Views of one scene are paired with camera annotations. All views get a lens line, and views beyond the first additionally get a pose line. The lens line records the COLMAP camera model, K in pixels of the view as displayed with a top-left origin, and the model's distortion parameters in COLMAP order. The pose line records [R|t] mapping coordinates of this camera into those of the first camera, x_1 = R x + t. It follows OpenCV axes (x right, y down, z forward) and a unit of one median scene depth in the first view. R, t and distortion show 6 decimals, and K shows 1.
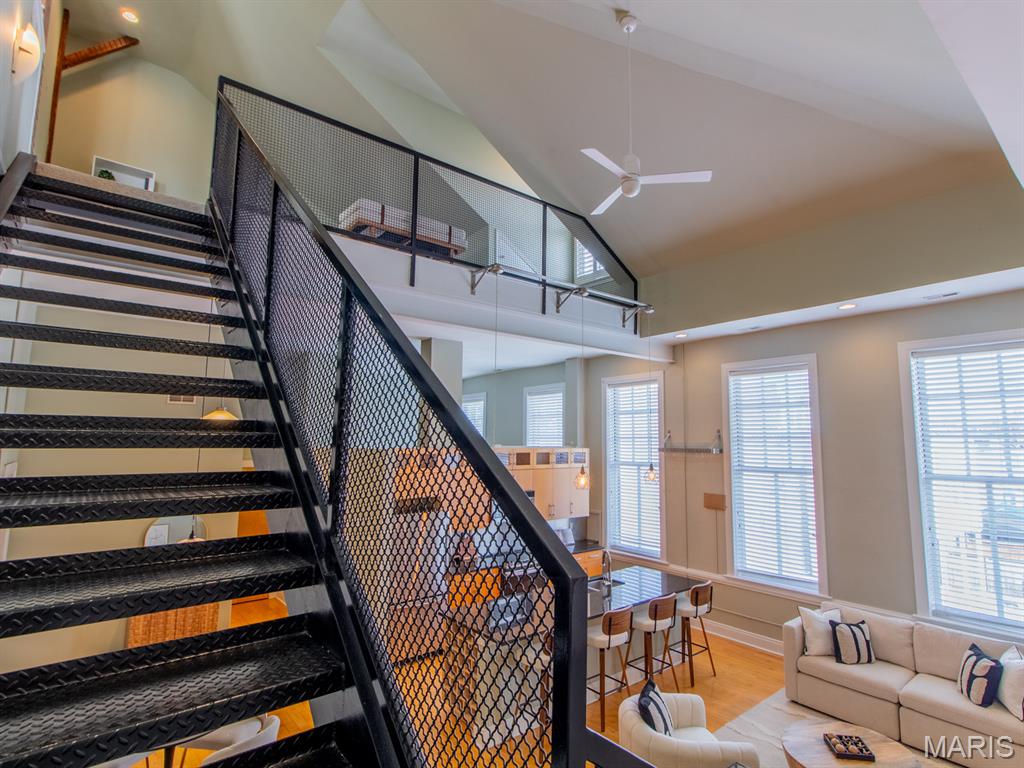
lens RADIAL K [[539.5, 0, 551.0], [0, 539.5, 379.5], [0, 0, 1]] dist [0.000387, -0.001918]
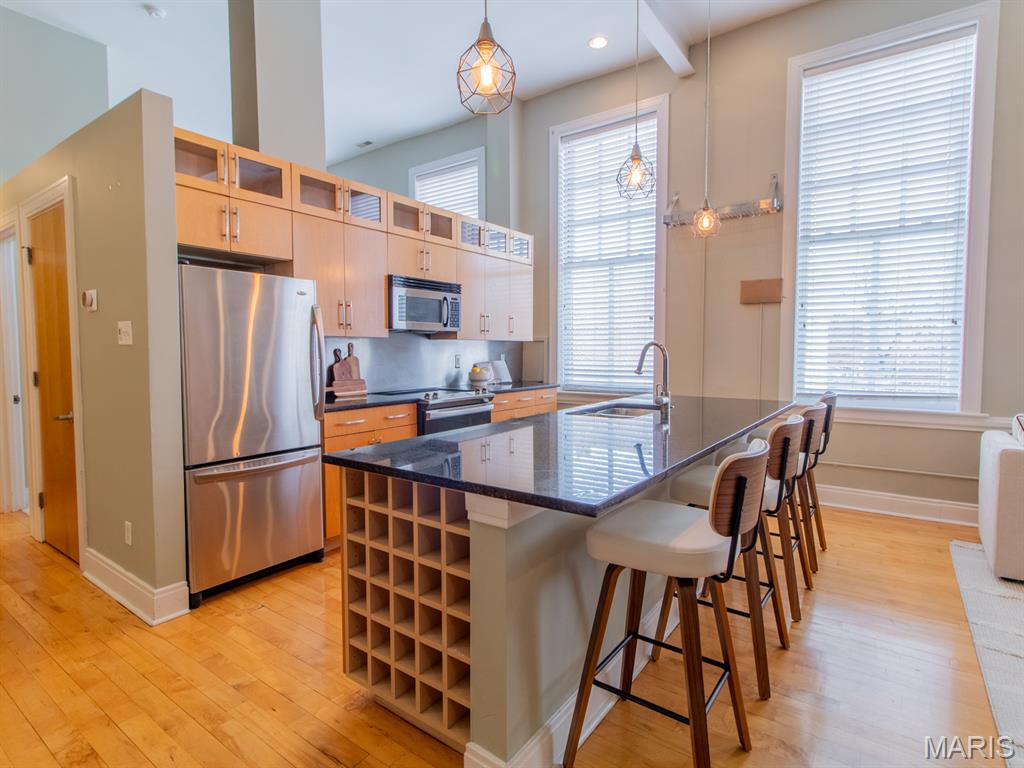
lens RADIAL K [[527.2, 0, 497.2], [0, 527.2, 377.3], [0, 0, 1]] dist [0.001722, 0.000470]
pose [[0.978328, -0.017634, 0.206309, -0.122567], [-0.019035, 0.984488, 0.174415, 0.222862], [-0.206184, -0.174562, 0.962817, 0.459241]]
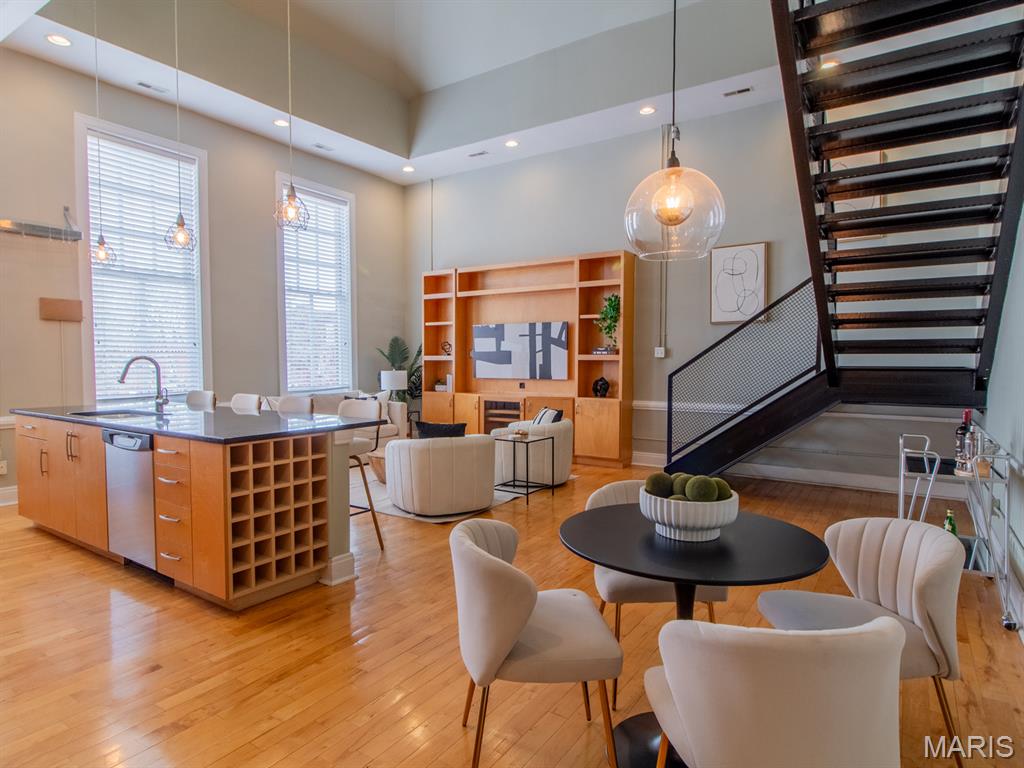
lens RADIAL K [[588.3, 0, 511.3], [0, 588.3, 385.4], [0, 0, 1]] dist [-0.028902, -0.000511]
pose [[-0.246014, -0.044402, 0.968249, -0.547477], [-0.119804, 0.992683, 0.015083, 0.241322], [-0.961834, -0.112289, -0.249534, 0.624040]]
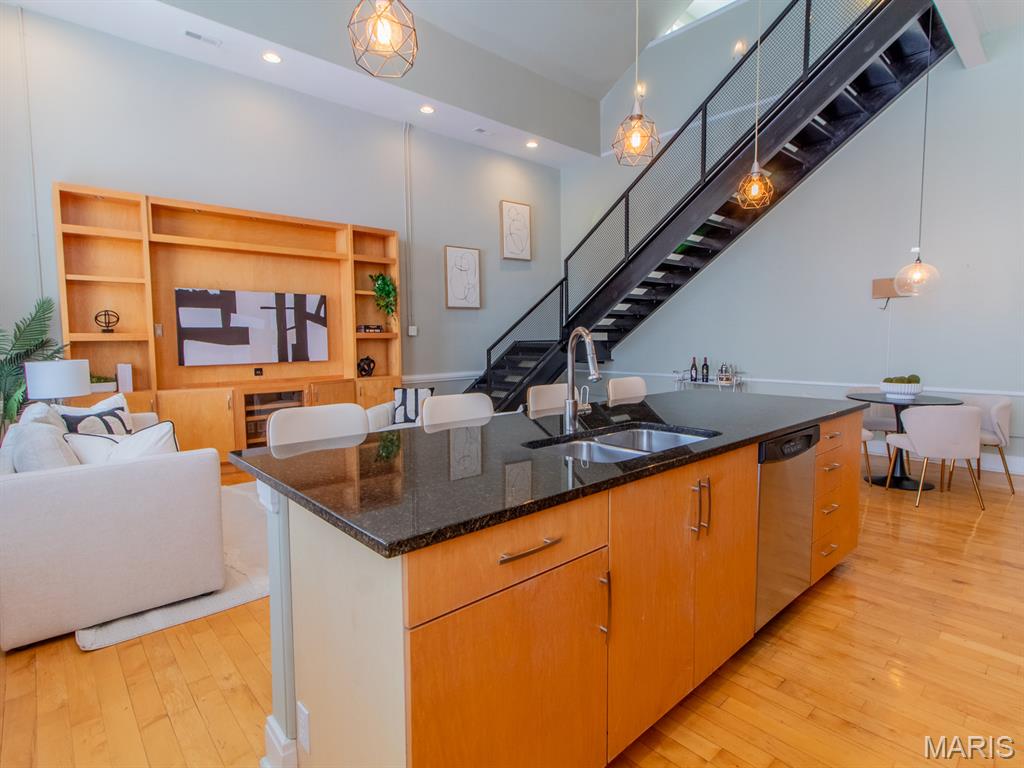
lens RADIAL K [[525.3, 0, 510.5], [0, 525.3, 376.6], [0, 0, 1]] dist [0.002229, 0.000281]
pose [[-0.999959, 0.003761, -0.008287, 0.118361], [0.004143, 0.998902, -0.046663, 0.298659], [0.008103, -0.046696, -0.998876, 1.085767]]
